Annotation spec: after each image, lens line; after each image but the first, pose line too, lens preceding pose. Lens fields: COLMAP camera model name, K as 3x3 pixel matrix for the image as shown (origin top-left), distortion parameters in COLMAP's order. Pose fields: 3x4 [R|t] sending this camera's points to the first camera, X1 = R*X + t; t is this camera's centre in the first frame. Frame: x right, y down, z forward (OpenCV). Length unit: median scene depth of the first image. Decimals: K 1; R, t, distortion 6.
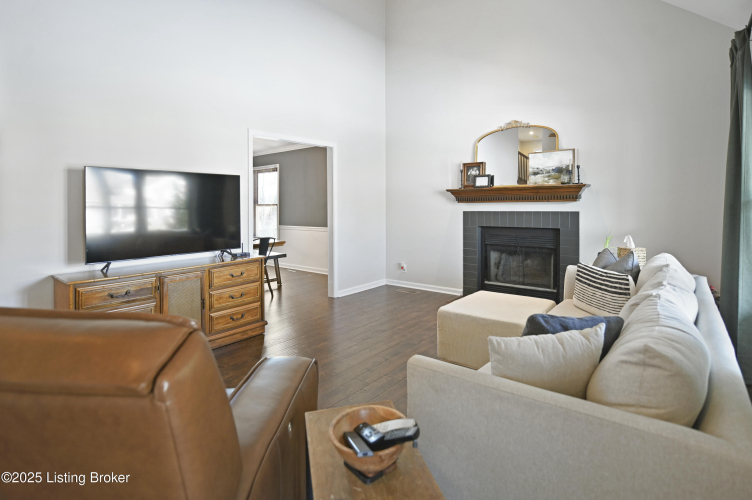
lens RADIAL K [[365.1, 0, 376.4], [0, 365.1, 250.8], [0, 0, 1]] dist [0.000826, 0.000024]
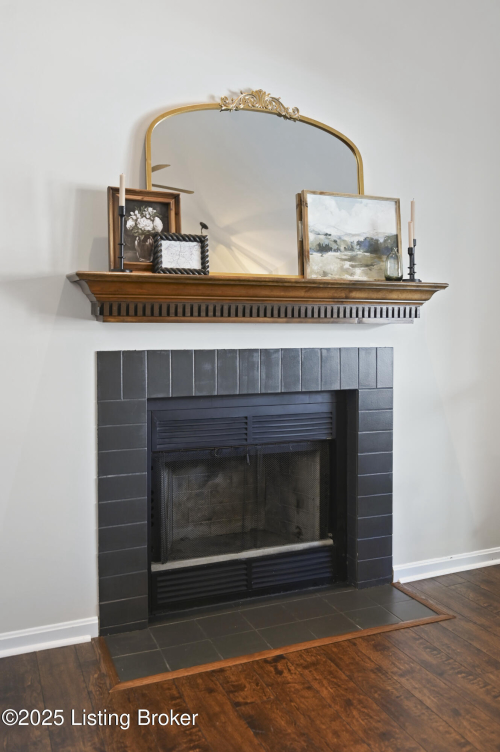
lens RADIAL K [[726.8, 0, 250.2], [0, 726.8, 372.2], [0, 0, 1]] dist [-0.006155, 0.000000]
pose [[0.407585, -0.058805, 0.911272, -0.256066], [0.105501, 0.994274, 0.016974, -0.094647], [-0.907052, 0.089222, 0.411455, 0.696061]]
